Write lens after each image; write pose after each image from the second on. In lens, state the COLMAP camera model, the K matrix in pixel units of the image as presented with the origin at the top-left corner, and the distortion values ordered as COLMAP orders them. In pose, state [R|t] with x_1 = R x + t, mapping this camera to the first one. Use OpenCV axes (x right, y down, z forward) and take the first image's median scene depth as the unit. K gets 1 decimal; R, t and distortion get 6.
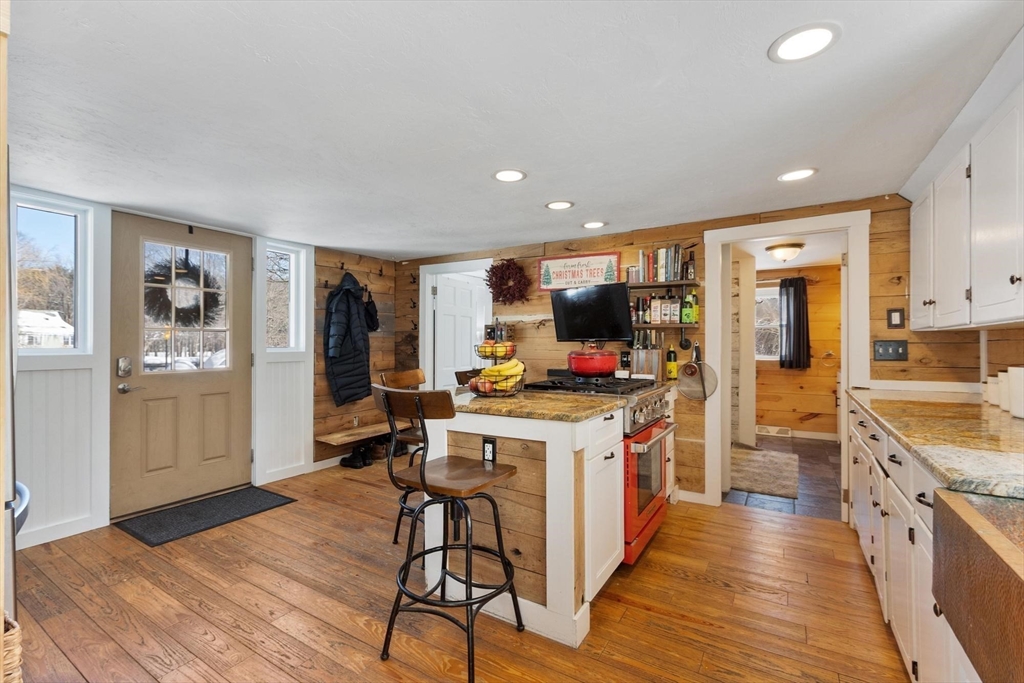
lens RADIAL K [[448.7, 0, 504.0], [0, 448.7, 340.8], [0, 0, 1]] dist [-0.002665, -0.000019]
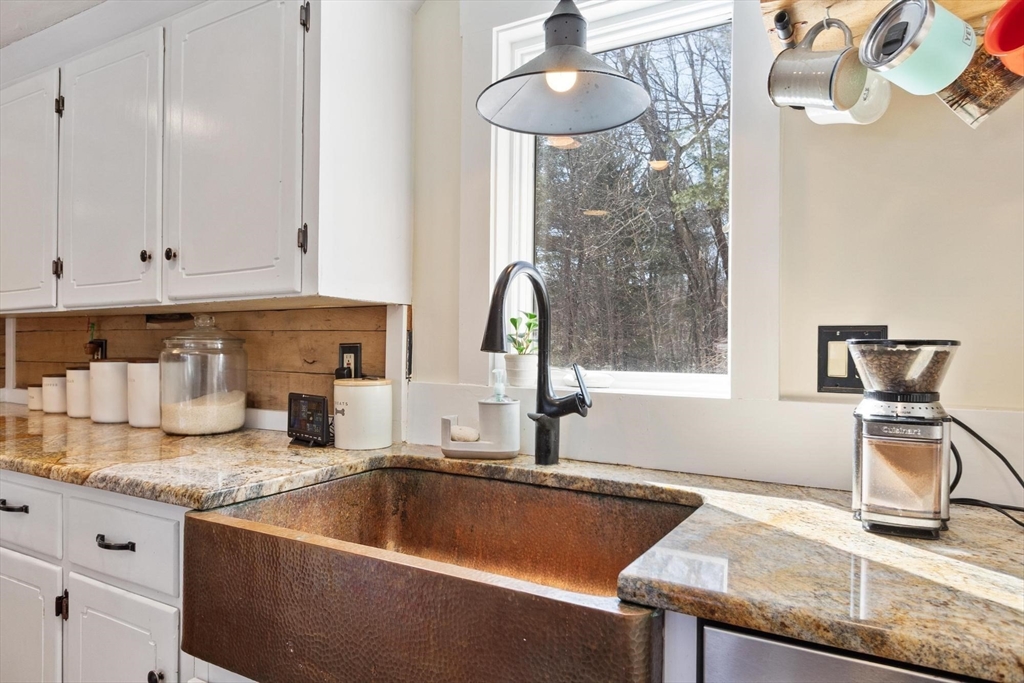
lens RADIAL K [[661.6, 0, 514.4], [0, 661.6, 345.0], [0, 0, 1]] dist [-0.000747, -0.003391]
pose [[-0.044548, 0.002393, 0.999004, -0.065230], [-0.011851, 0.999925, -0.002924, 0.012443], [-0.998937, -0.011970, -0.044517, 0.168778]]
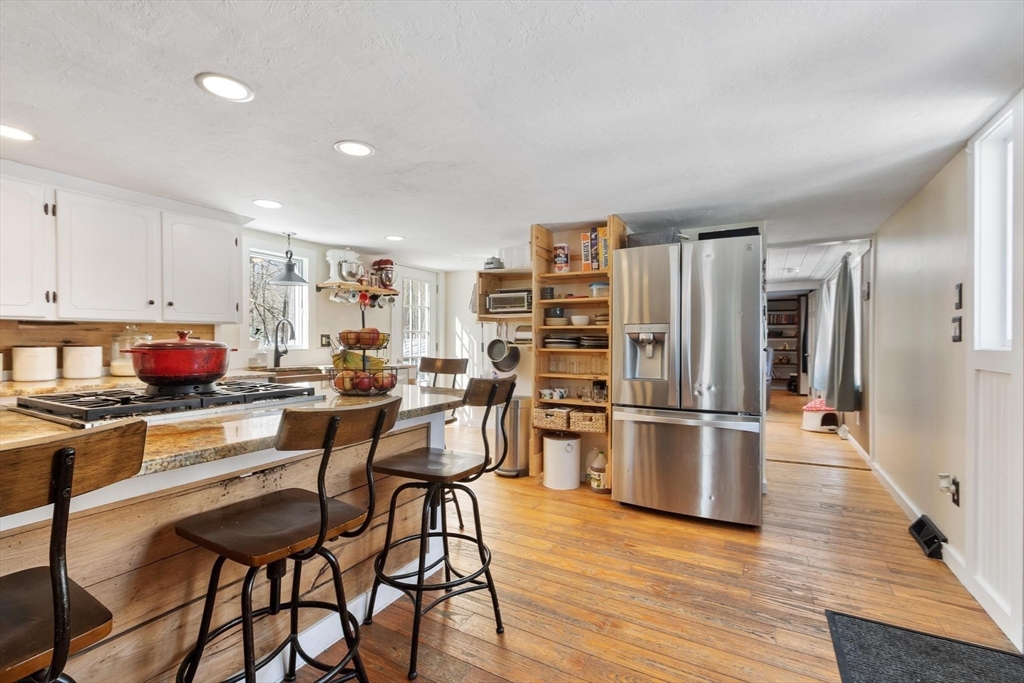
lens RADIAL K [[448.7, 0, 505.7], [0, 448.7, 340.1], [0, 0, 1]] dist [-0.002665, -0.000019]
pose [[-0.998687, -0.004842, -0.050991, -0.194237], [-0.004545, 0.999972, -0.005928, 0.021314], [0.051019, -0.005688, -0.998681, 1.501220]]
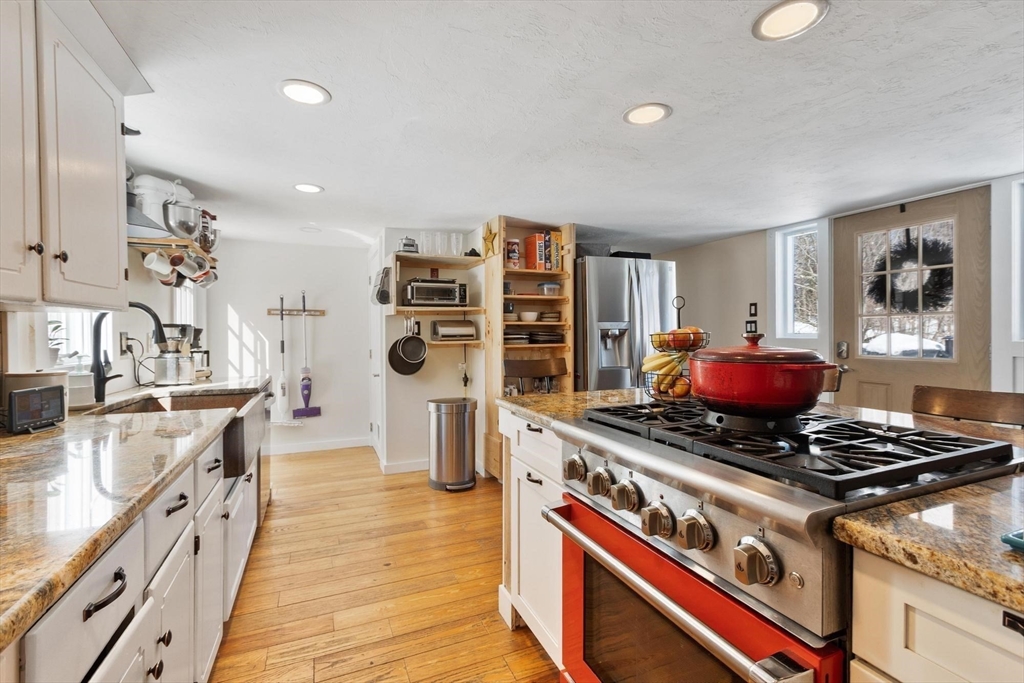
lens RADIAL K [[448.7, 0, 506.6], [0, 448.7, 334.4], [0, 0, 1]] dist [-0.002665, -0.000019]
pose [[-0.571685, 0.009895, -0.820414, 0.613195], [0.011109, 0.999929, 0.004320, 0.003128], [0.820398, -0.006644, -0.571754, 0.964390]]
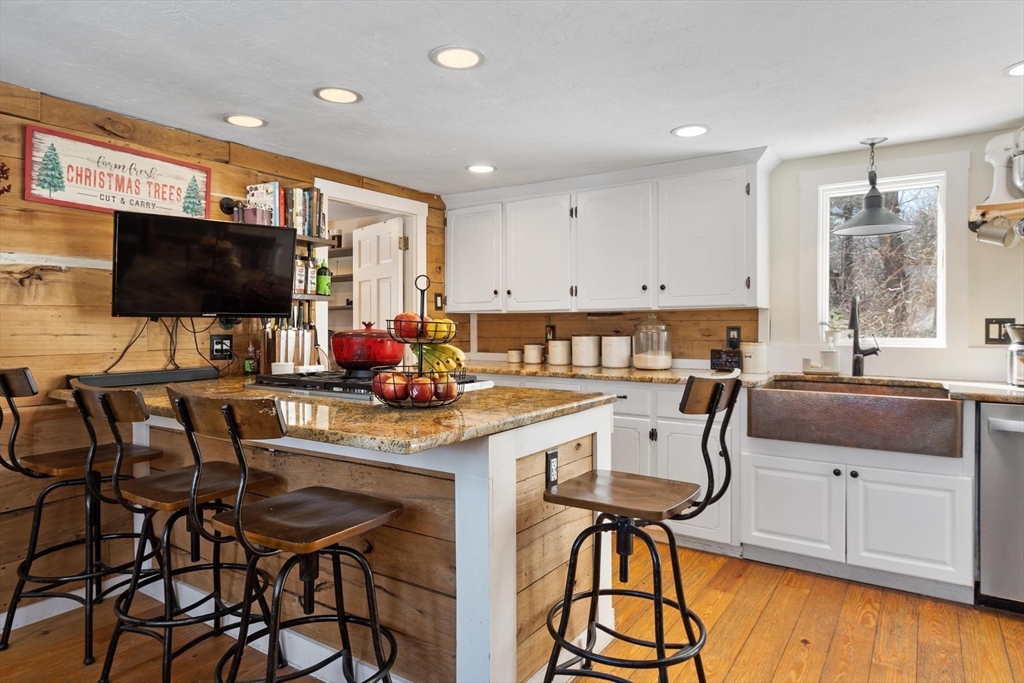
lens RADIAL K [[621.0, 0, 508.6], [0, 621.0, 325.8], [0, 0, 1]] dist [0.002585, -0.002351]
pose [[0.027593, 0.001963, 0.999617, -0.685612], [-0.004413, 0.999989, -0.001842, 0.013992], [-0.999609, -0.004360, 0.027601, 0.704976]]
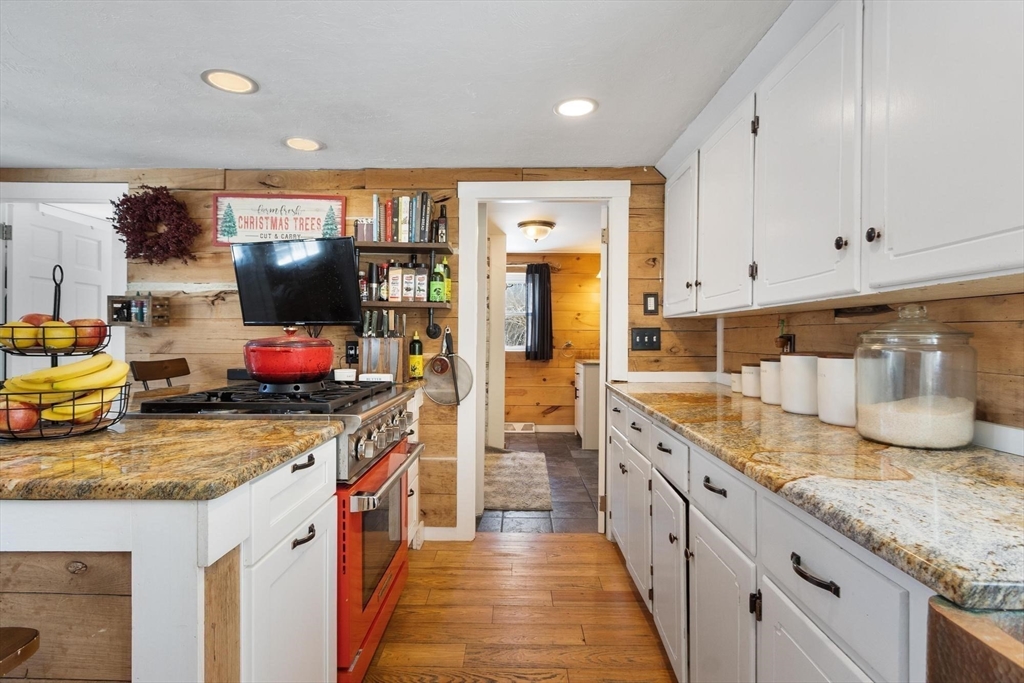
lens RADIAL K [[493.0, 0, 507.9], [0, 493.0, 337.8], [0, 0, 1]] dist [0.005289, -0.001520]
pose [[0.854557, 0.003219, 0.519348, 0.095438], [-0.009291, 0.999916, 0.009092, 0.011802], [-0.519275, -0.012595, 0.854515, 0.266883]]
